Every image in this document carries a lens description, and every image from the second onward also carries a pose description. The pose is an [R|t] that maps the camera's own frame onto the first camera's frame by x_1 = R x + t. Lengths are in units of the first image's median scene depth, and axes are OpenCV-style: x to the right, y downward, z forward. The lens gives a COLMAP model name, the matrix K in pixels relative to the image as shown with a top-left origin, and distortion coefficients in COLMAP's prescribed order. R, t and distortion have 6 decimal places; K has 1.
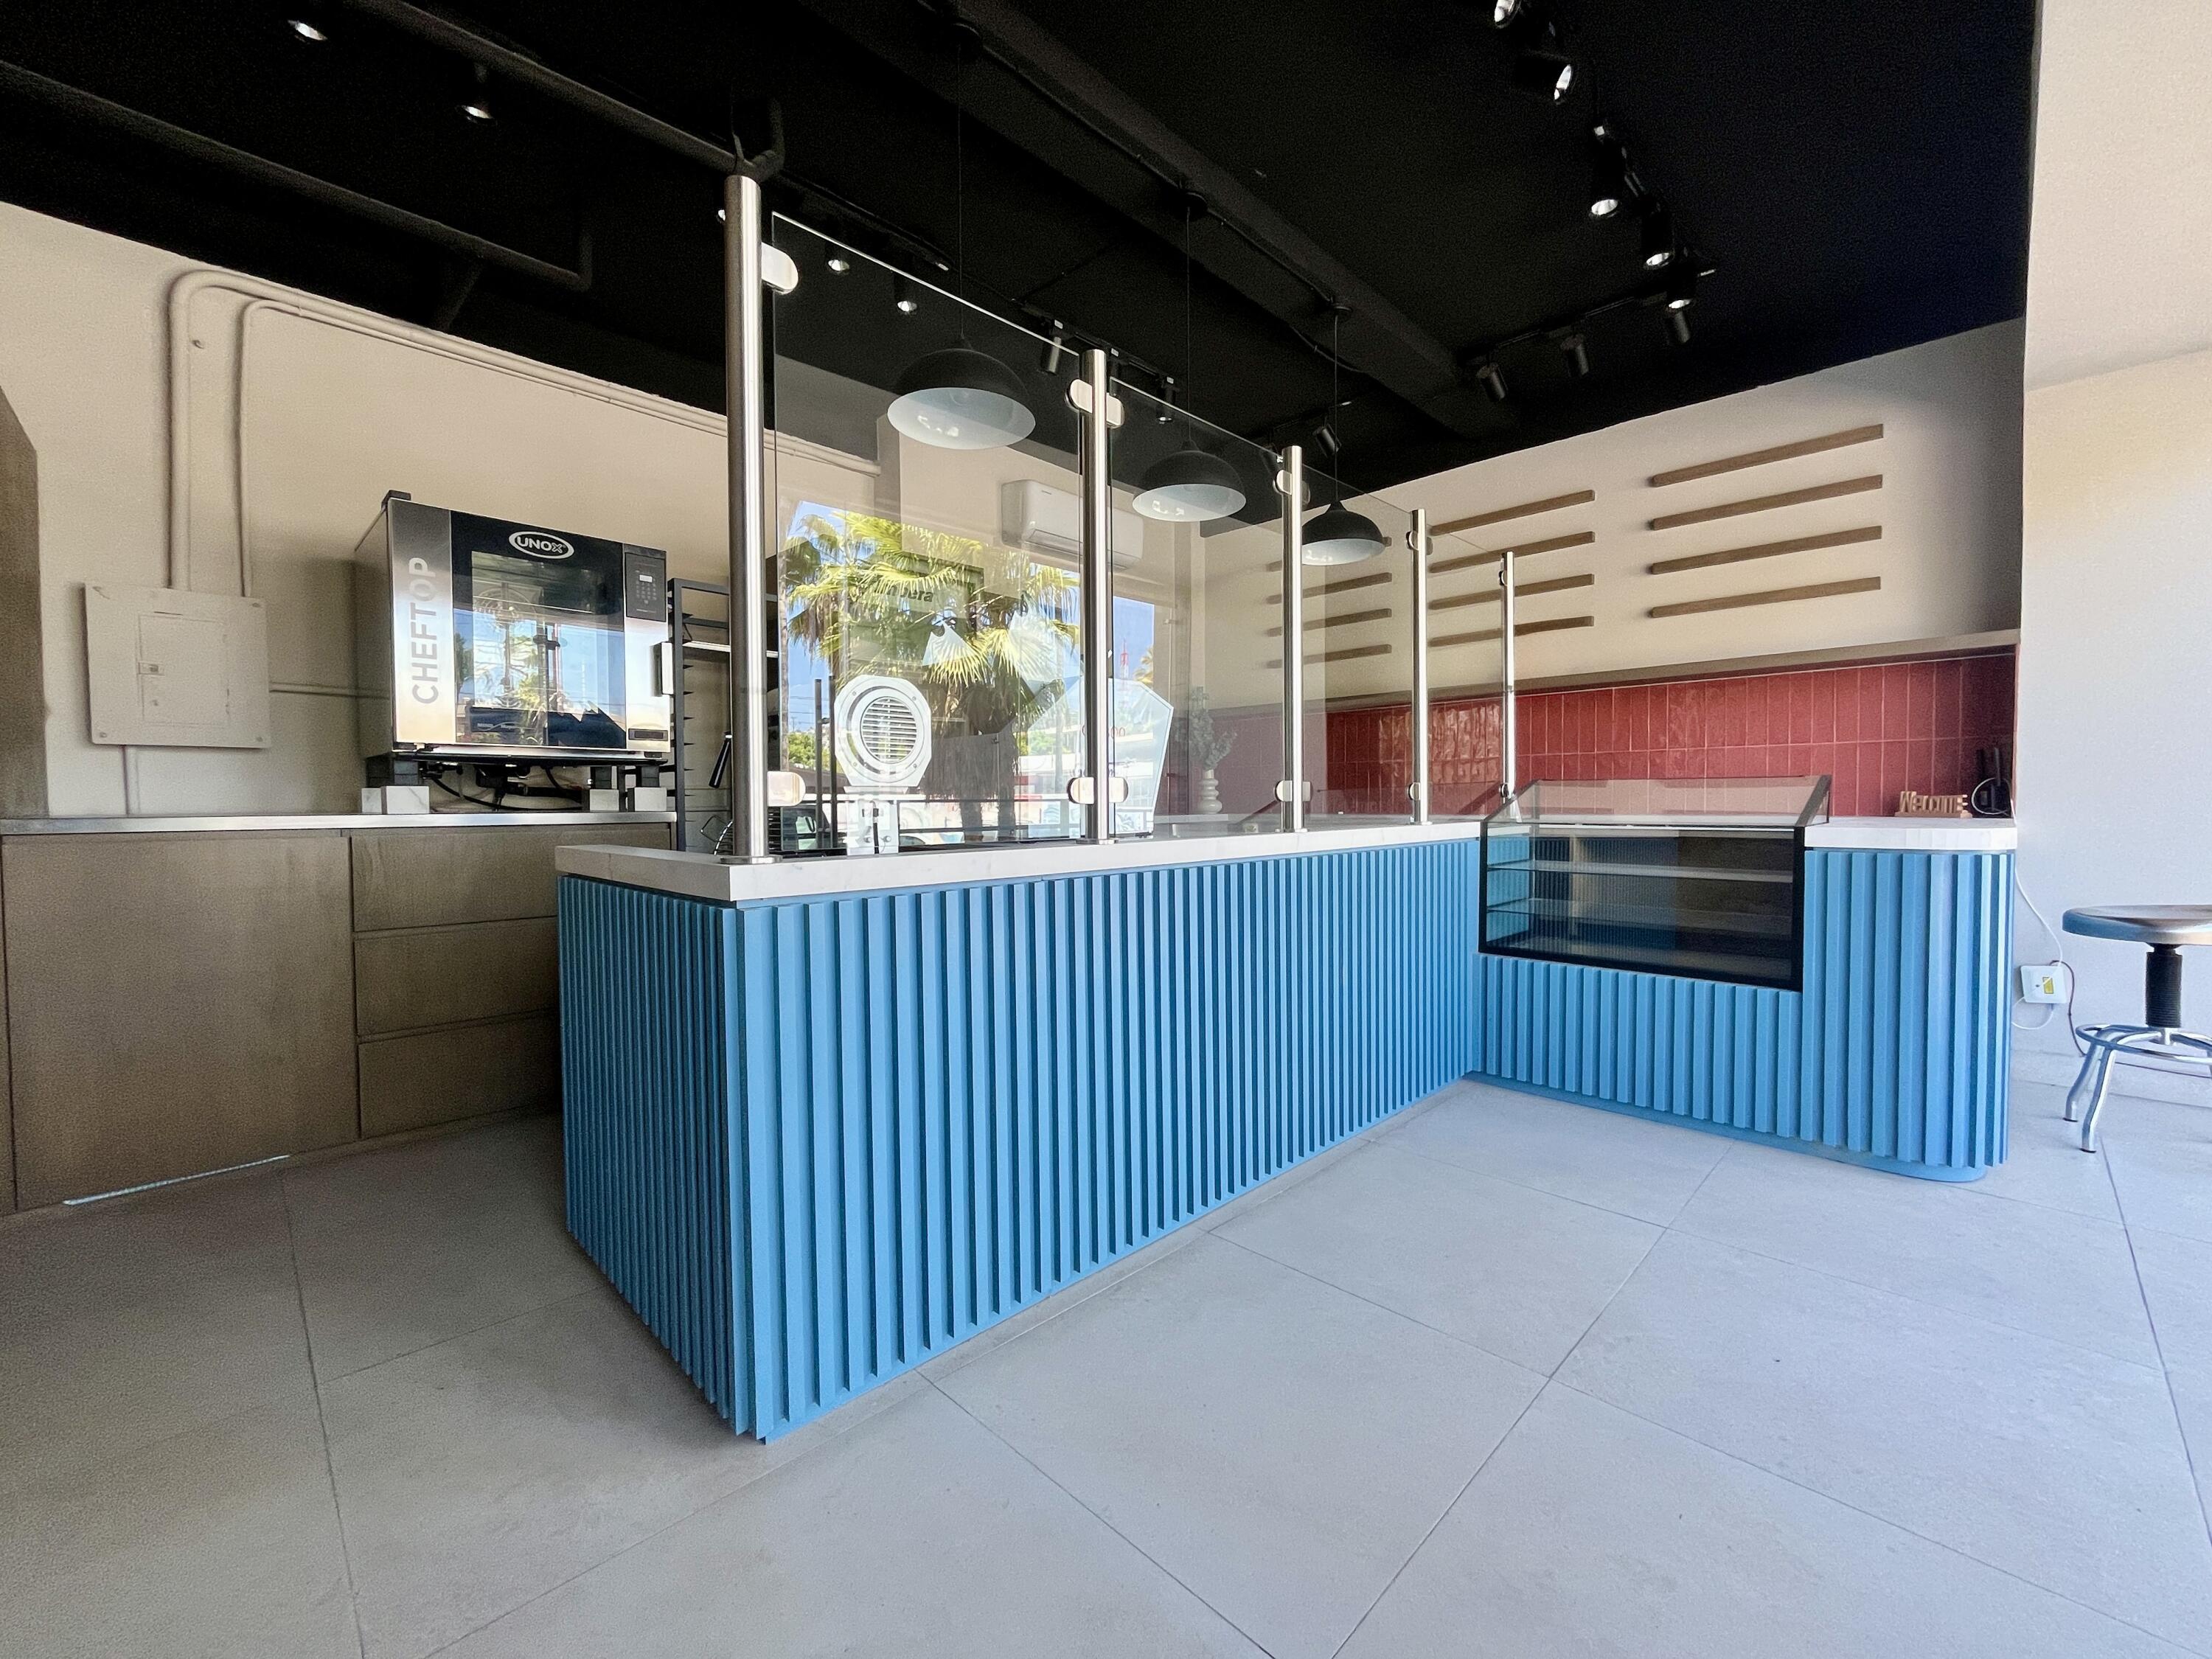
lens RADIAL K [[902.8, 0, 1106.0], [0, 902.8, 829.5], [0, 0, 1]] dist [0.000642, -0.000190]
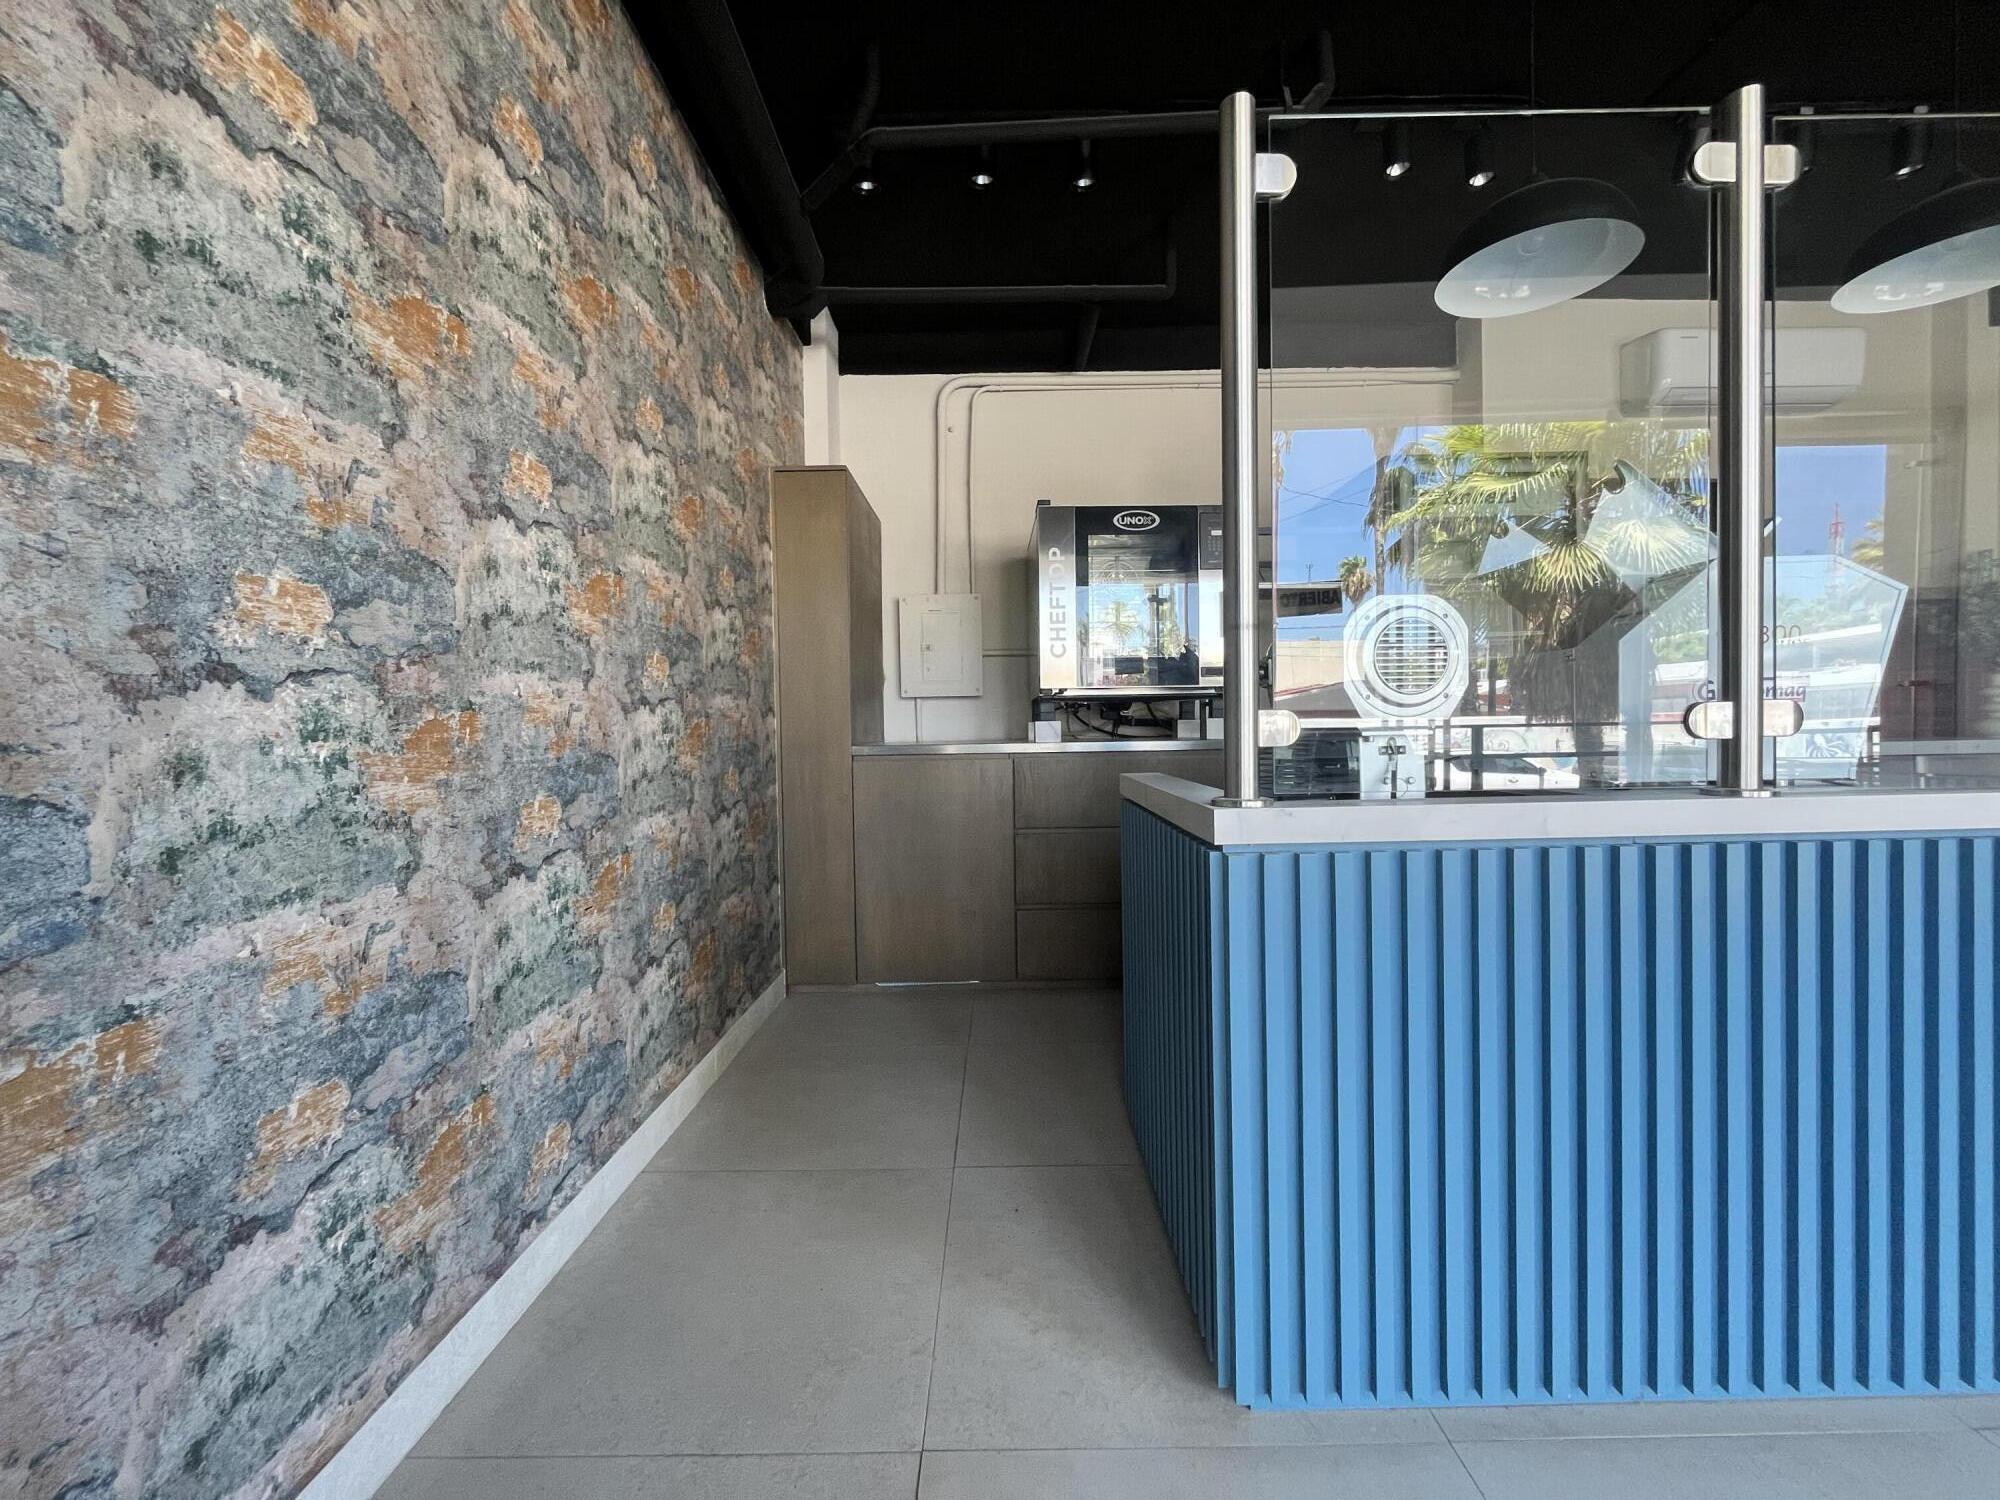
lens RADIAL K [[814.7, 0, 997.6], [0, 814.7, 752.0], [0, 0, 1]] dist [-0.001498, -0.000658]
pose [[0.709985, 0.012011, -0.704114, 0.017860], [-0.007978, 0.999928, 0.009012, -0.013213], [0.704172, -0.000781, 0.710029, 0.099007]]
